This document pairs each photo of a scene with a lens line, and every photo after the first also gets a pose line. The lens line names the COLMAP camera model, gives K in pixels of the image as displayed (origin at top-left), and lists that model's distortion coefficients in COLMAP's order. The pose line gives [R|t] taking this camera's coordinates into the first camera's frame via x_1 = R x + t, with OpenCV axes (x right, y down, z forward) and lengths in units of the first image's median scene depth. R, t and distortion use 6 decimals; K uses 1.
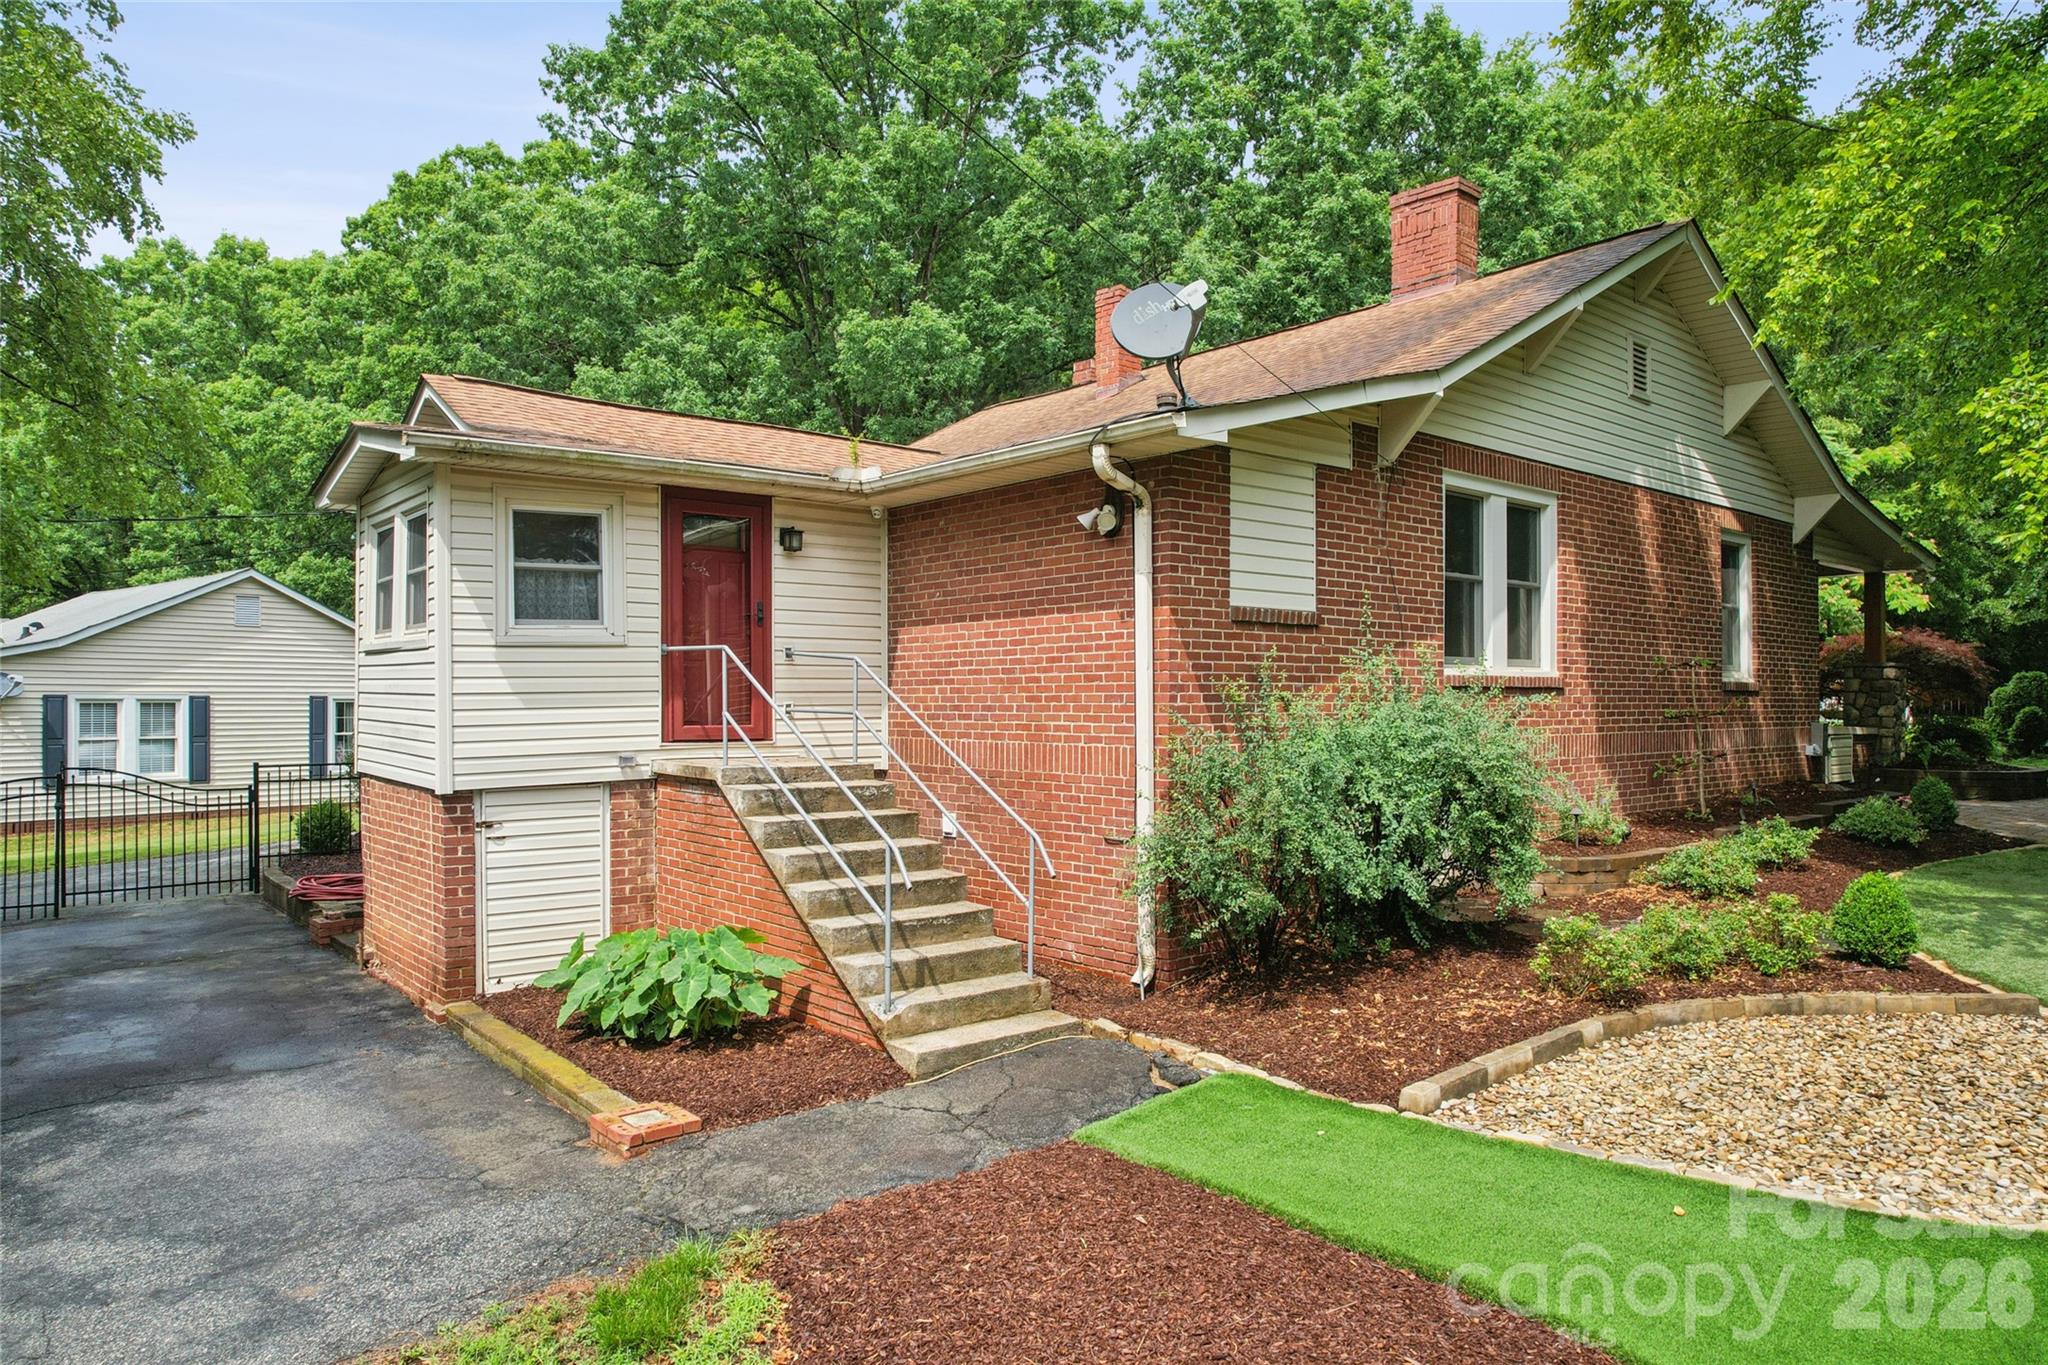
lens RADIAL K [[1287.4, 0, 1052.0], [0, 1287.4, 710.3], [0, 0, 1]] dist [-0.074616, 0.064997]
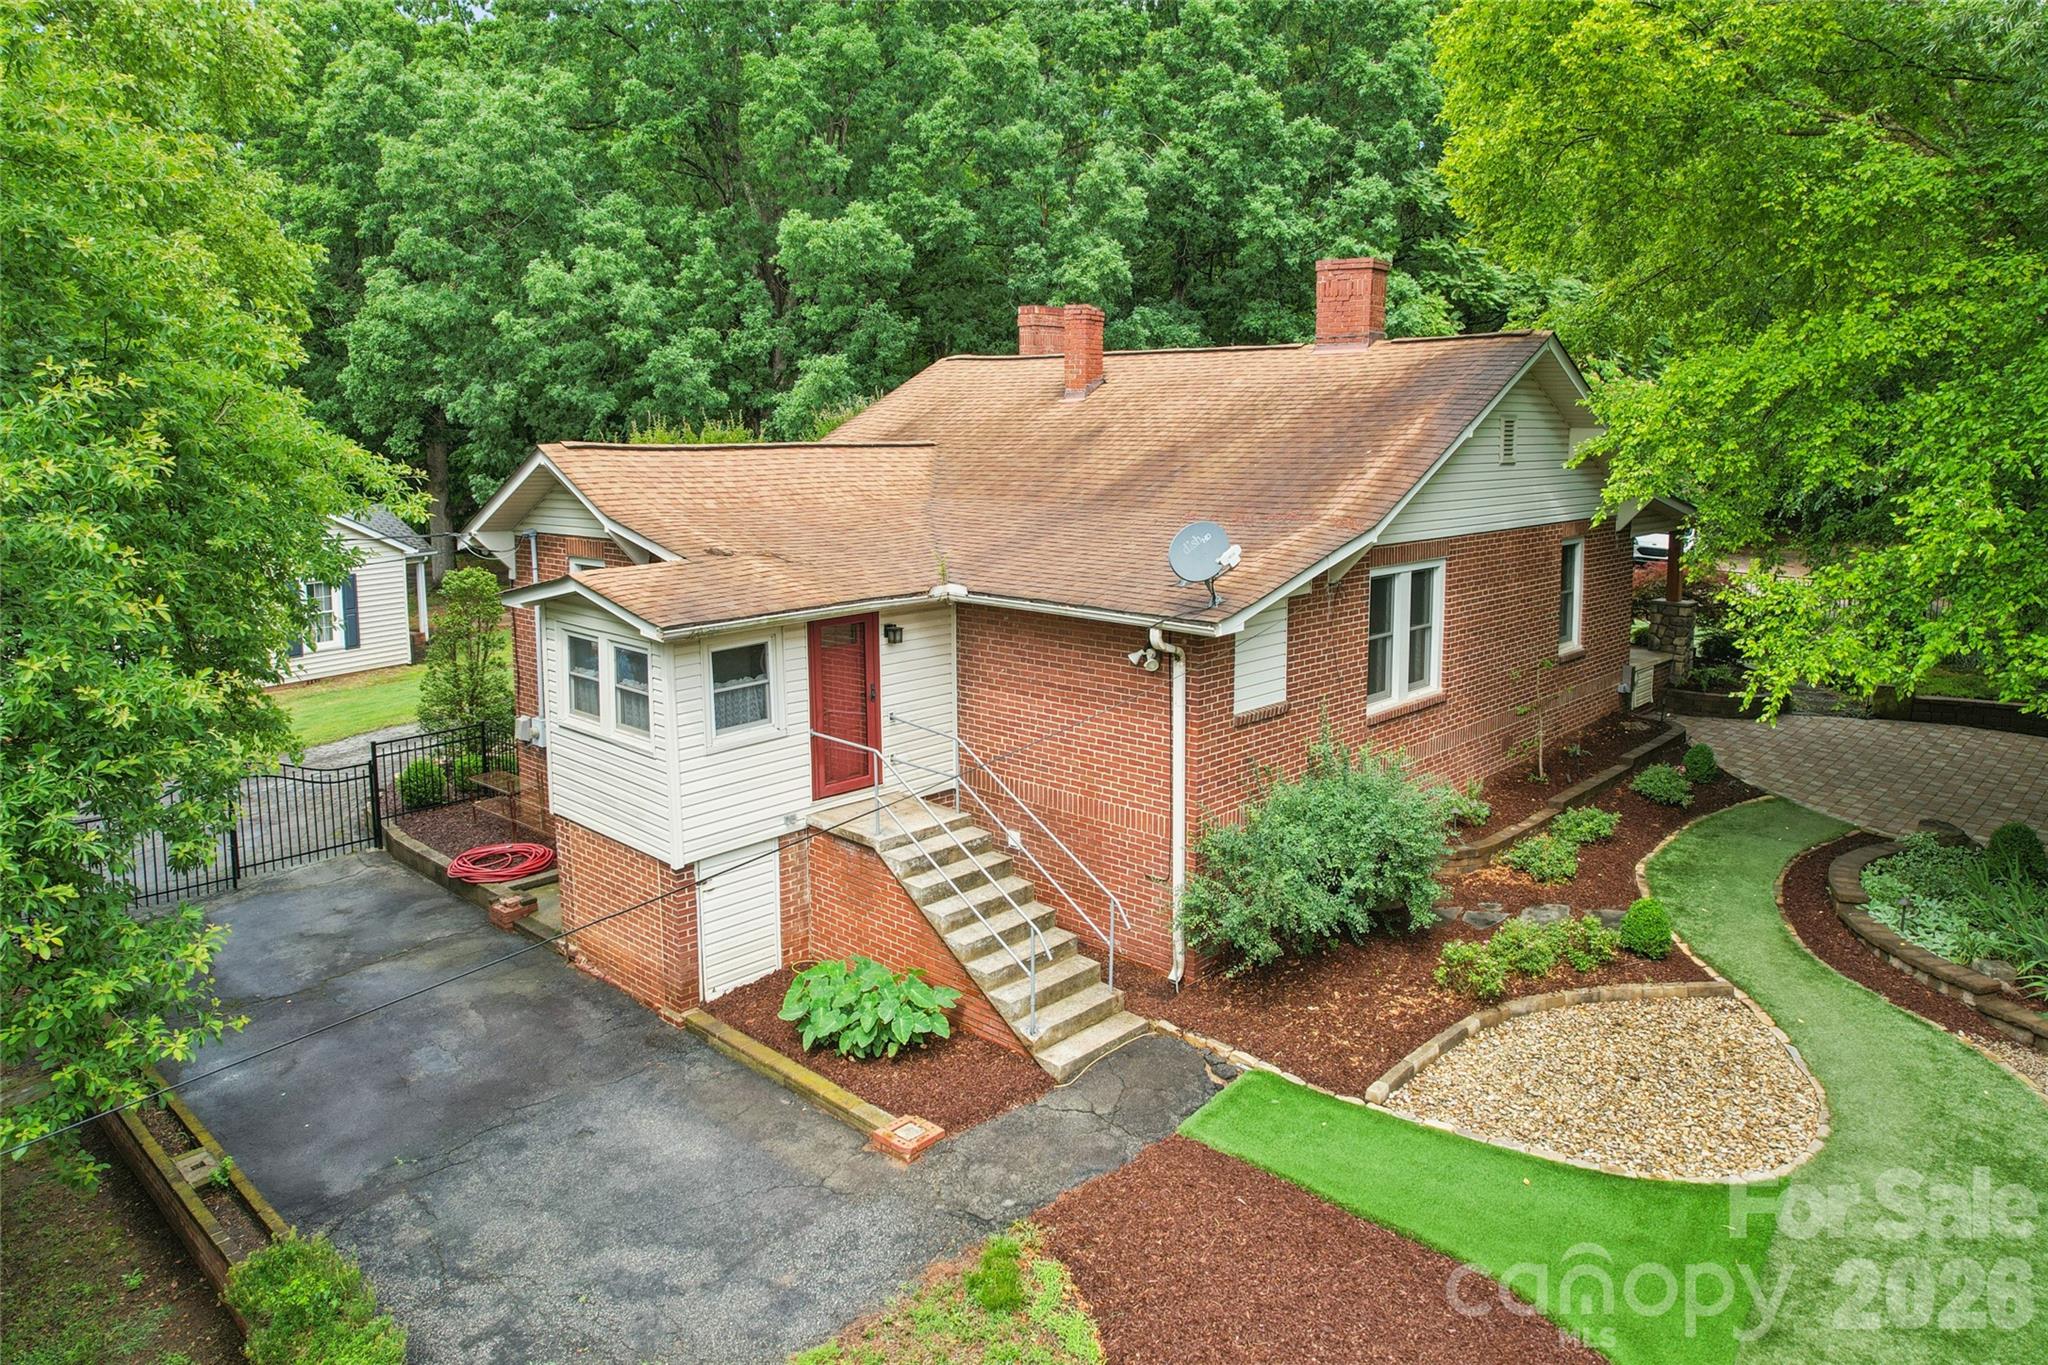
lens RADIAL K [[1335.7, 0, 1025.9], [0, 1335.7, 540.6], [0, 0, 1]] dist [-0.043038, 0.000255]
pose [[0.993824, -0.012148, 0.110299, -0.276148], [0.001231, 0.995135, 0.098516, -0.461174], [-0.110959, -0.097771, 0.989004, -0.466817]]
